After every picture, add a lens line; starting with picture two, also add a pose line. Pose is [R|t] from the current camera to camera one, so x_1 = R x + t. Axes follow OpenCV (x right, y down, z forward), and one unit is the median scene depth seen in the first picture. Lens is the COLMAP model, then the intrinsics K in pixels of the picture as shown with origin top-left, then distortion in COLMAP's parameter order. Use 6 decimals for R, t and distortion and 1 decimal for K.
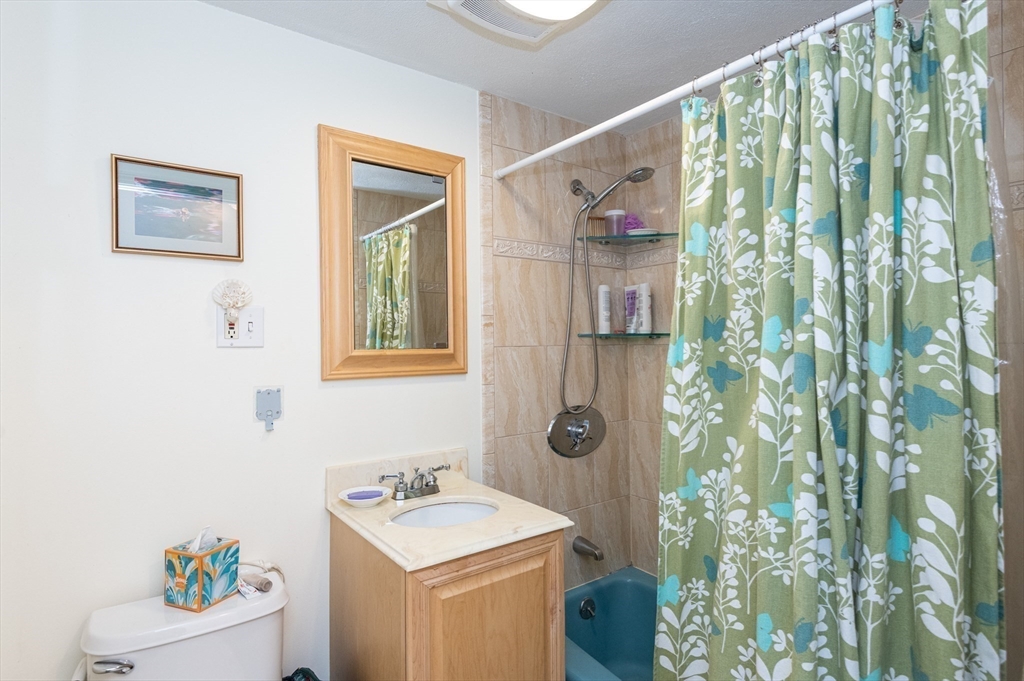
lens RADIAL K [[530.4, 0, 512.5], [0, 530.4, 342.0], [0, 0, 1]] dist [0.003251, 0.000176]
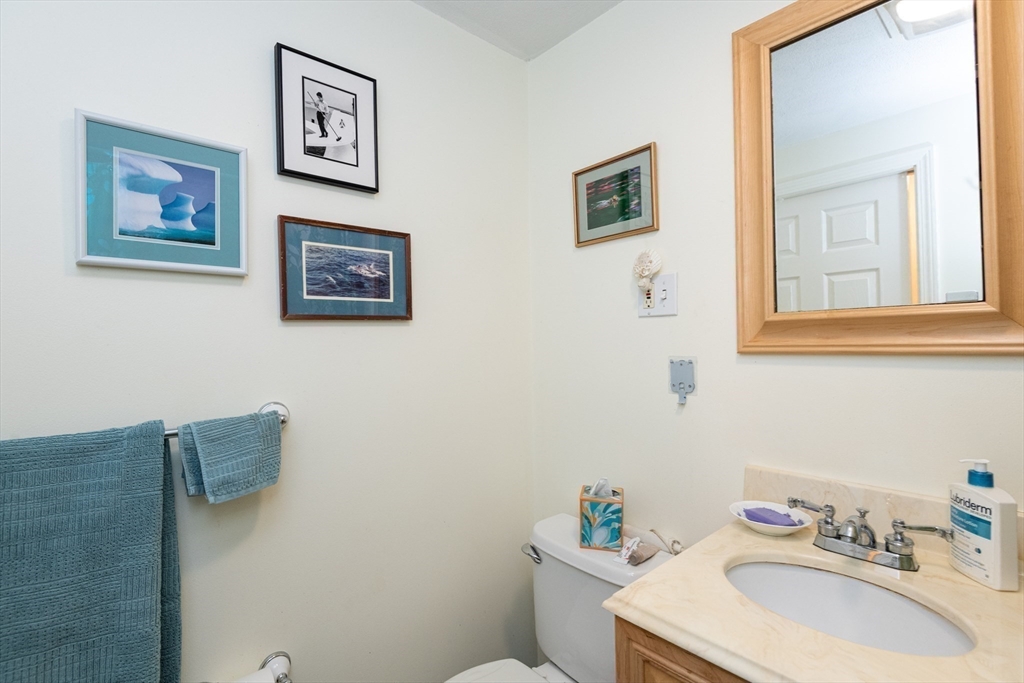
lens RADIAL K [[470.3, 0, 511.6], [0, 470.3, 339.9], [0, 0, 1]] dist [0.008321, -0.005519]
pose [[0.088507, 0.005892, -0.996058, 0.348465], [0.028556, 0.999556, 0.008450, 0.039735], [0.995666, -0.029192, 0.088299, 0.655200]]
